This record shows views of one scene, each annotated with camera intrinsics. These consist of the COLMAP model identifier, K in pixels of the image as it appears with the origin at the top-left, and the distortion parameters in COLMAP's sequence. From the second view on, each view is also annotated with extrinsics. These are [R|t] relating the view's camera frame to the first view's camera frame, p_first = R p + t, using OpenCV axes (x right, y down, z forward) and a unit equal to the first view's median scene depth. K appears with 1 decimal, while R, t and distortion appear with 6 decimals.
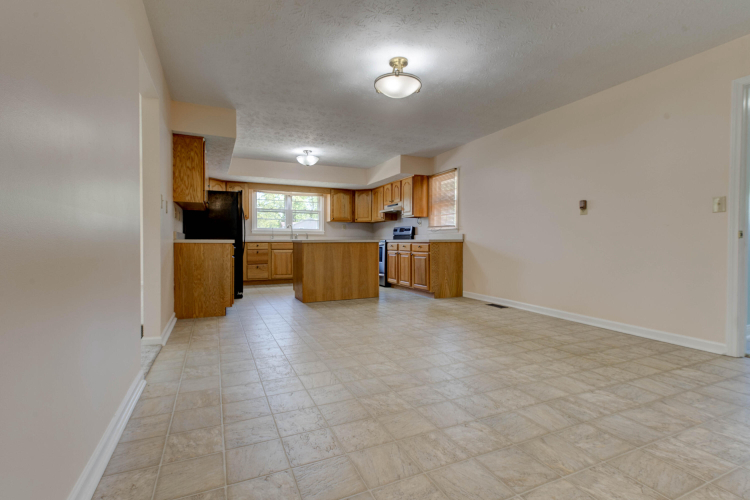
lens RADIAL K [[348.7, 0, 395.4], [0, 348.7, 242.1], [0, 0, 1]] dist [0.006408, 0.000232]
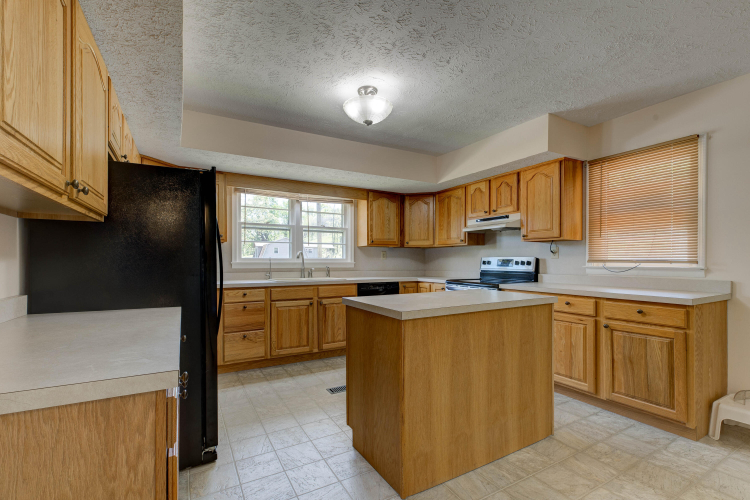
lens RADIAL K [[348.7, 0, 386.2], [0, 348.7, 261.5], [0, 0, 1]] dist [0.006408, 0.000232]
pose [[0.998387, 0.002428, 0.056722, -0.253866], [-0.002480, 0.999997, 0.000837, -0.046038], [-0.056720, -0.000976, 0.998390, 0.559656]]
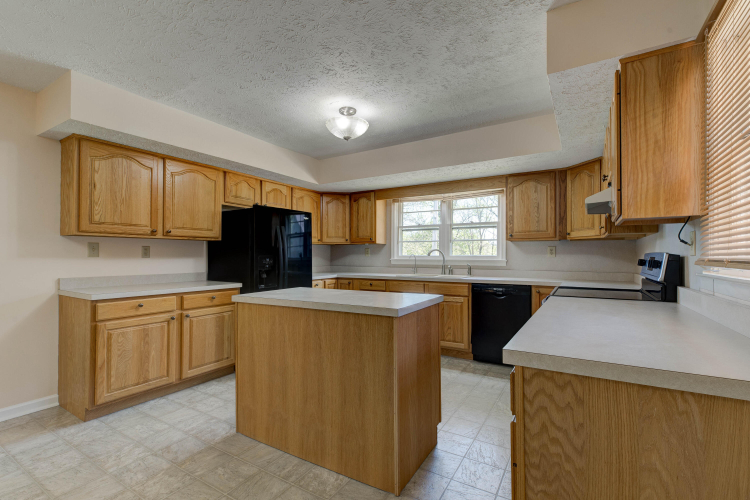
lens RADIAL K [[348.7, 0, 368.8], [0, 348.7, 251.4], [0, 0, 1]] dist [0.006408, 0.000232]
pose [[0.516349, -0.010080, -0.856319, 0.193718], [-0.002499, 0.999909, -0.013277, -0.050595], [0.856375, 0.008995, 0.516276, 0.767874]]
